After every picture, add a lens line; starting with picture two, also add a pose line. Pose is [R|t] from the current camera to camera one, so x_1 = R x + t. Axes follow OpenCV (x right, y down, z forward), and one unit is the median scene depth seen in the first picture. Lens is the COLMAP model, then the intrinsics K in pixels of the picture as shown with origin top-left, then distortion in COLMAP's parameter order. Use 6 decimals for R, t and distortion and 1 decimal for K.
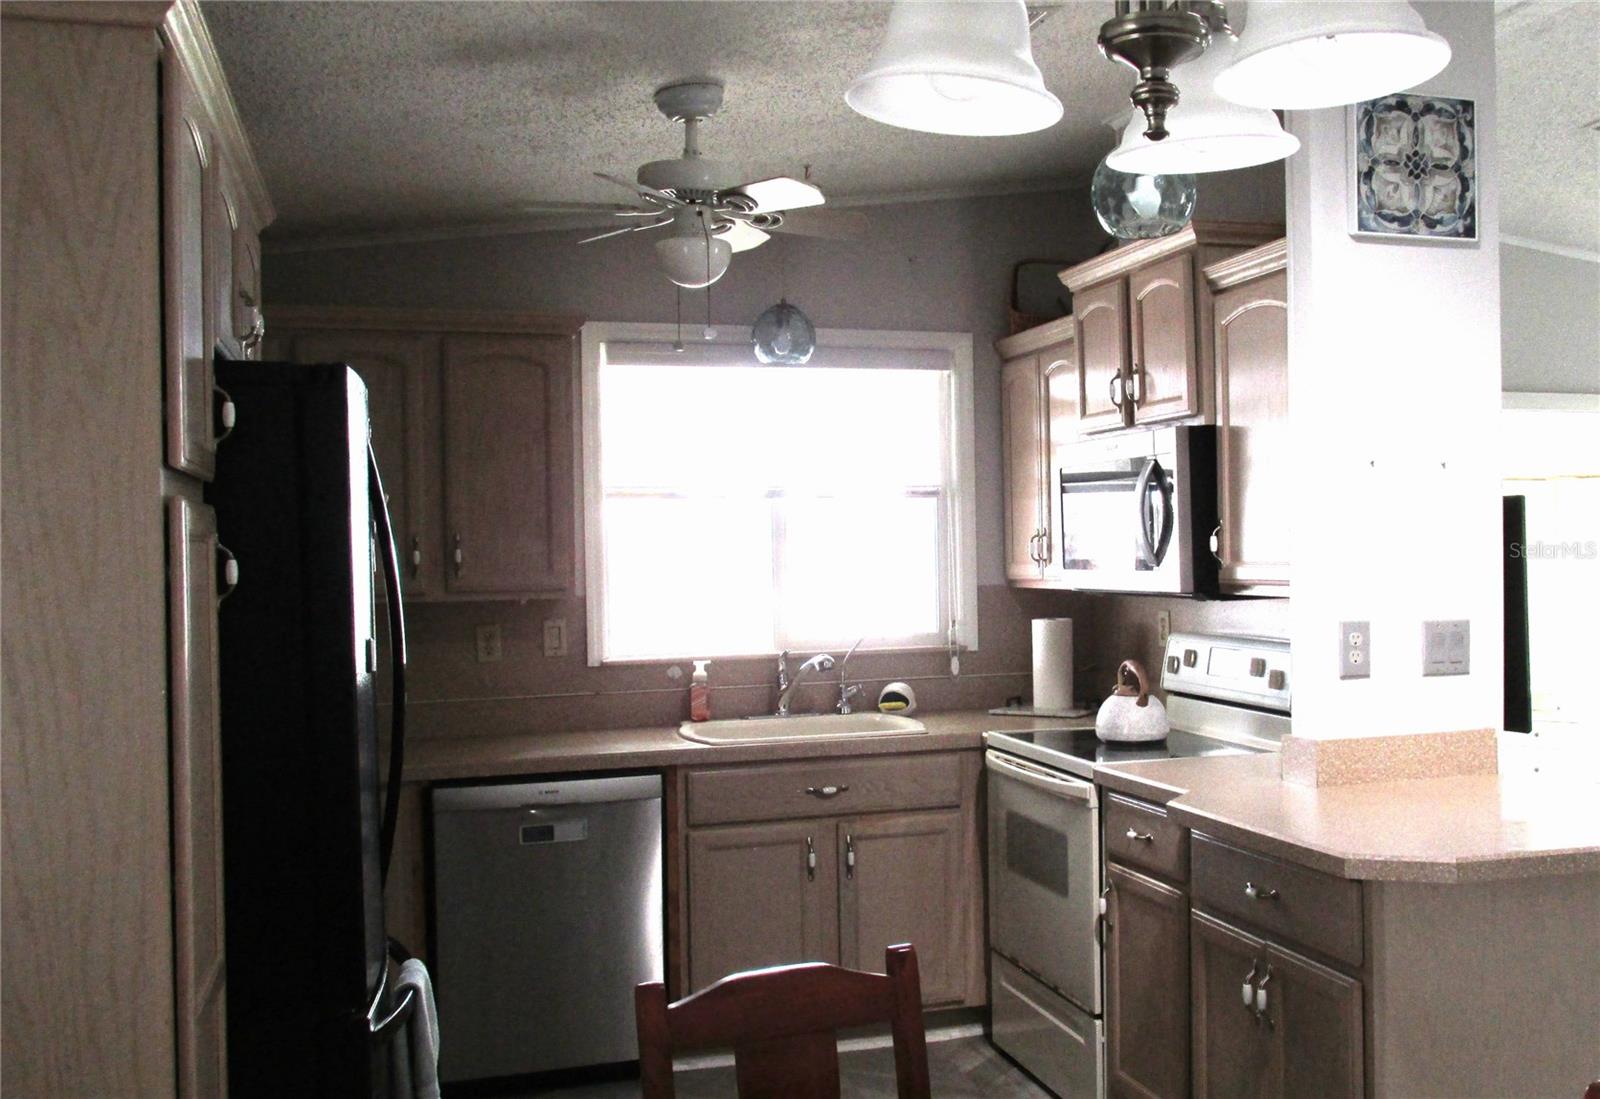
lens RADIAL K [[1629.1, 0, 982.9], [0, 1629.1, 573.2], [0, 0, 1]] dist [-0.060459, 0.000000]
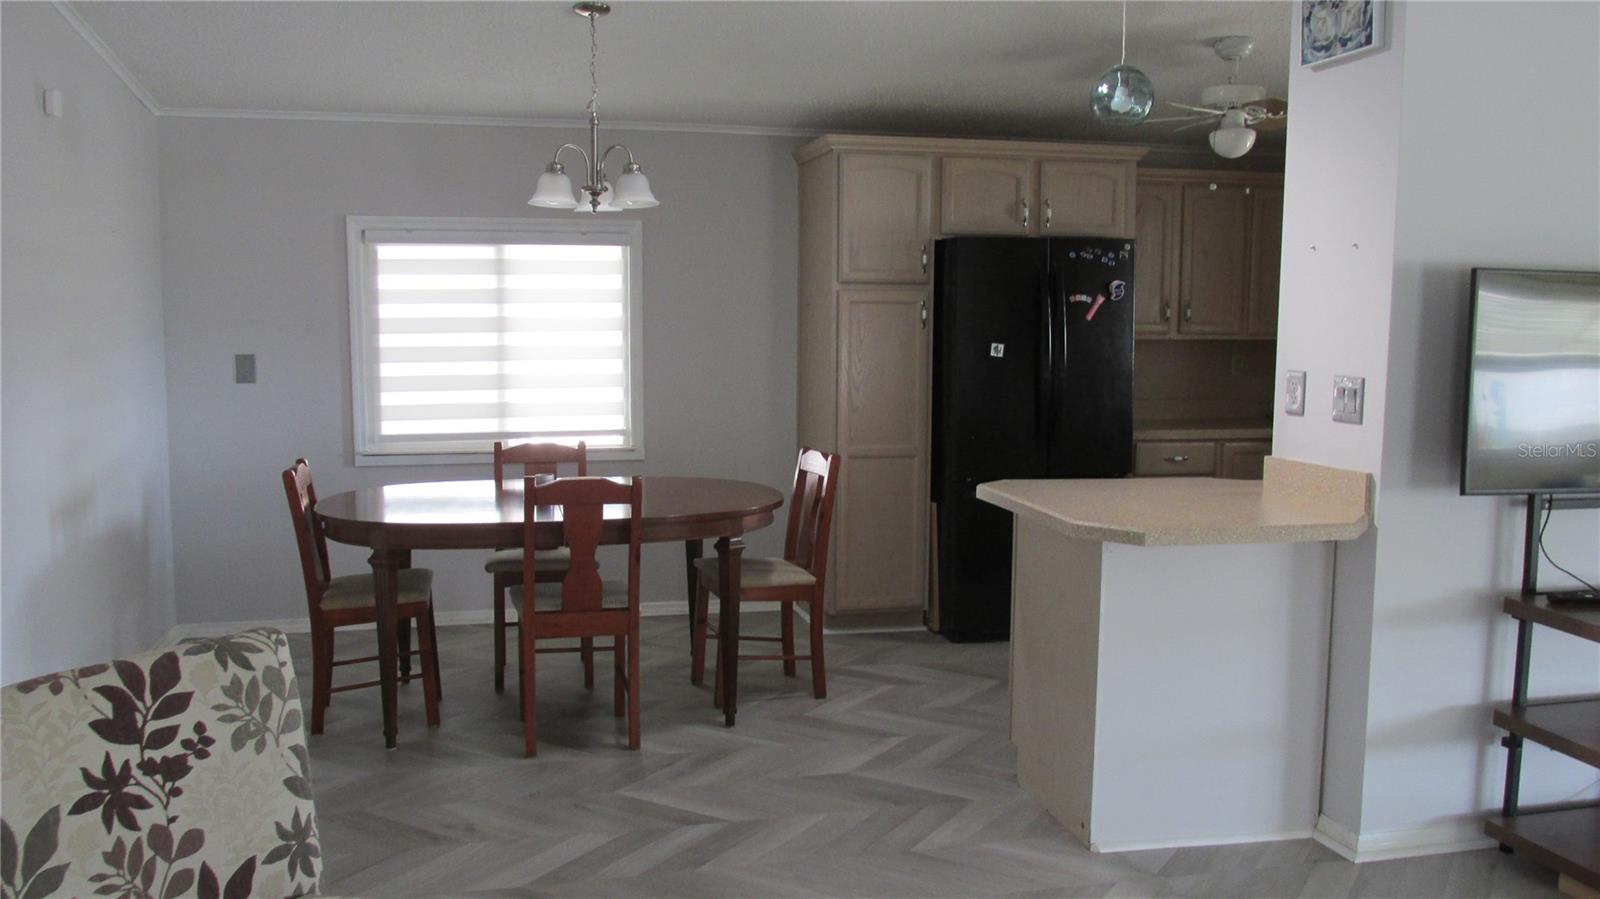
lens RADIAL K [[1323.4, 0, 821.8], [0, 1323.4, 471.7], [0, 0, 1]] dist [-0.046962, 0.026583]
pose [[-0.088449, 0.131477, -0.987365, 1.055992], [-0.022751, 0.990725, 0.133963, -0.019020], [0.995821, 0.034313, -0.084637, 0.572841]]
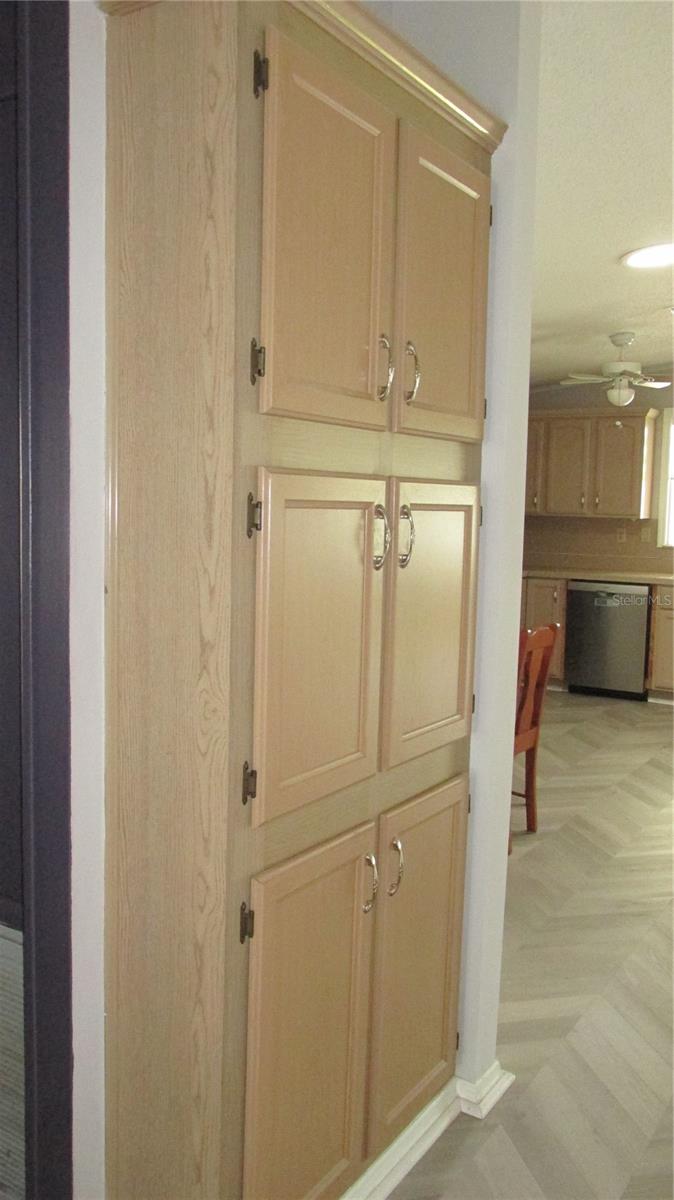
lens RADIAL K [[992.6, 0, 342.2], [0, 992.6, 601.9], [0, 0, 1]] dist [-0.046962, 0.026583]
pose [[0.620834, 0.108108, -0.776452, 0.735743], [-0.043694, 0.993678, 0.103417, 0.005684], [0.782724, -0.030279, 0.621632, -0.377275]]
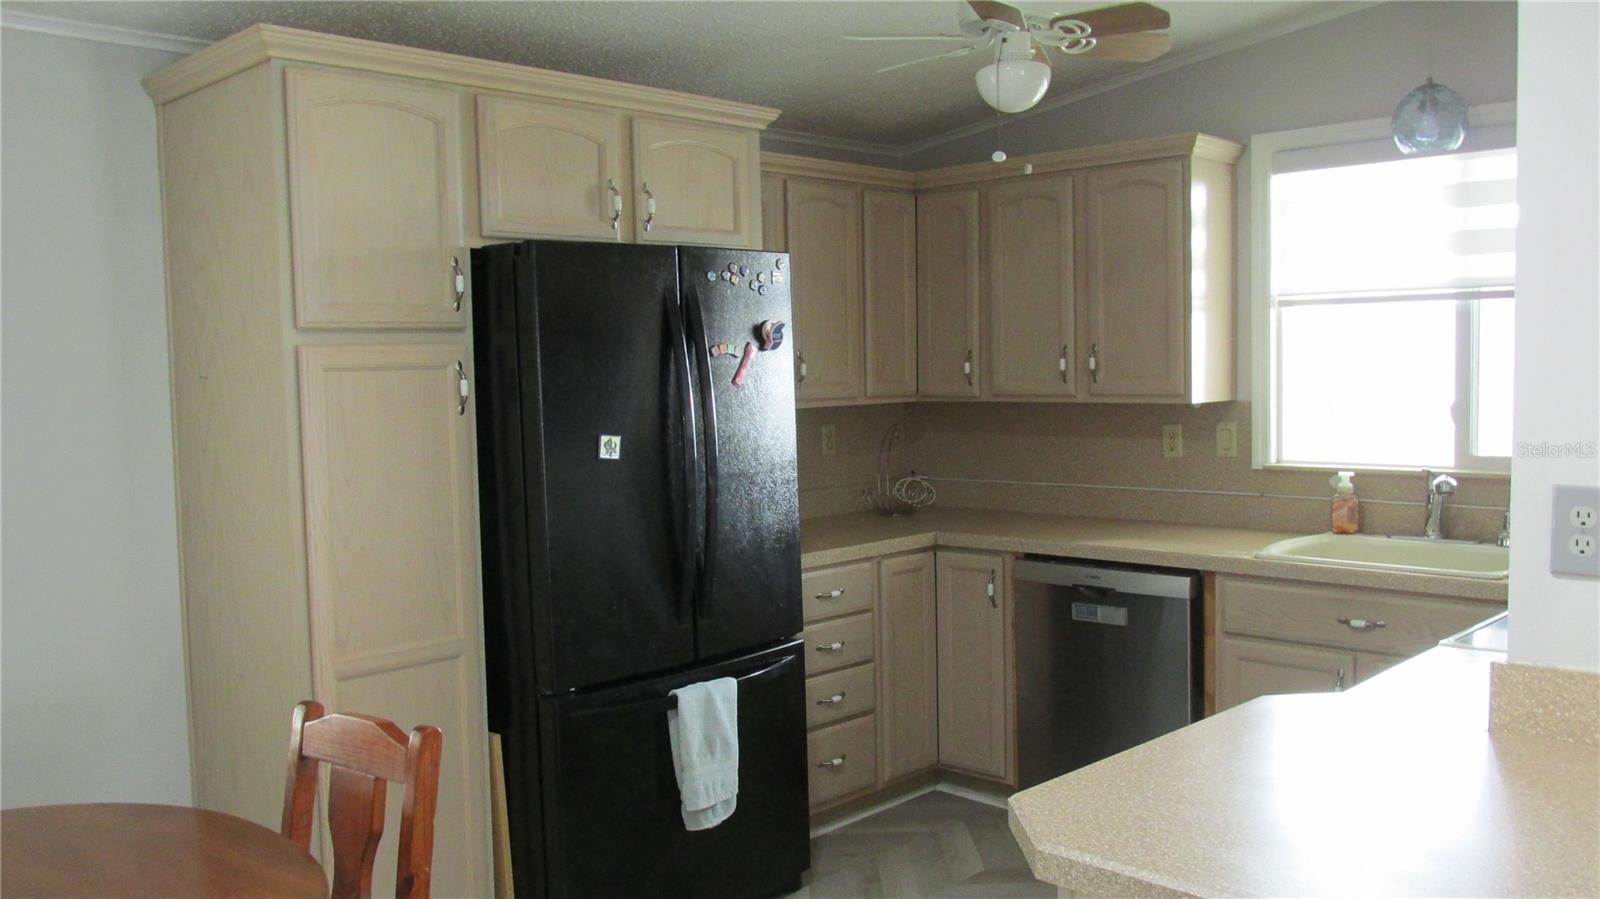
lens RADIAL K [[1323.4, 0, 798.8], [0, 1323.4, 448.6], [0, 0, 1]] dist [-0.046962, 0.026583]
pose [[0.453626, 0.063670, -0.888915, 0.429510], [-0.001561, 0.997500, 0.070651, -0.017140], [0.891191, -0.030662, 0.452592, 0.401485]]
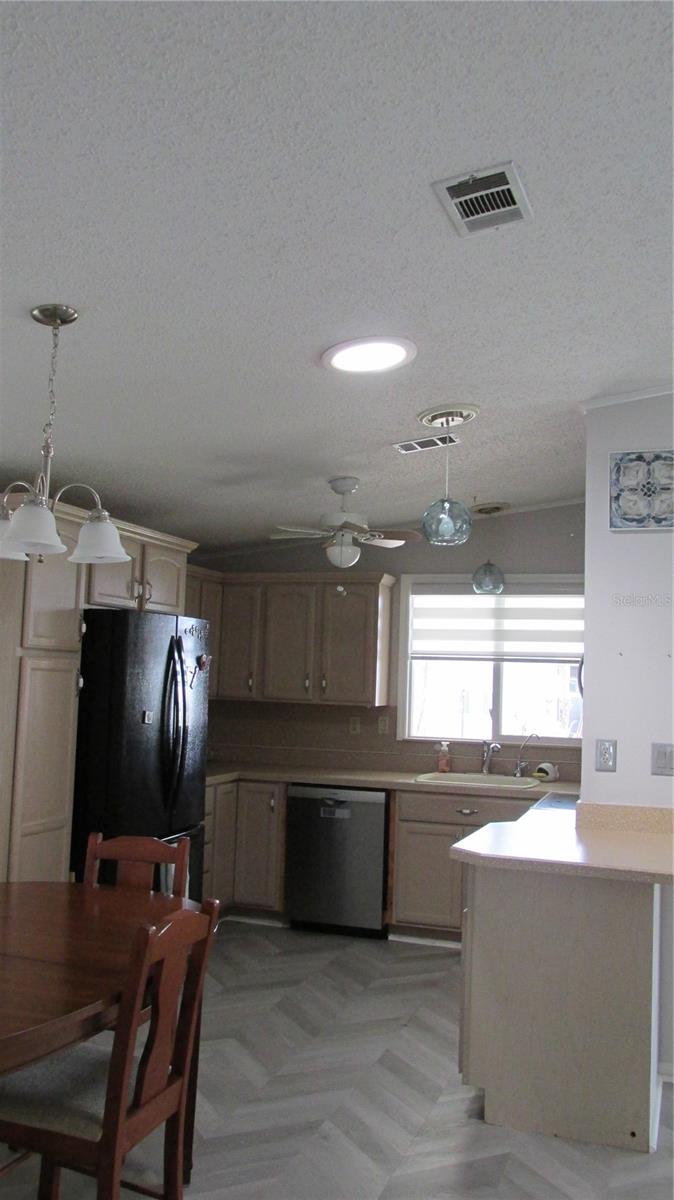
lens RADIAL K [[992.6, 0, 341.0], [0, 992.6, 599.1], [0, 0, 1]] dist [-0.046962, 0.026583]
pose [[0.785217, -0.007758, -0.619172, 0.549093], [-0.054401, 0.995191, -0.081460, -0.016769], [0.616826, 0.097648, 0.781019, -0.054477]]
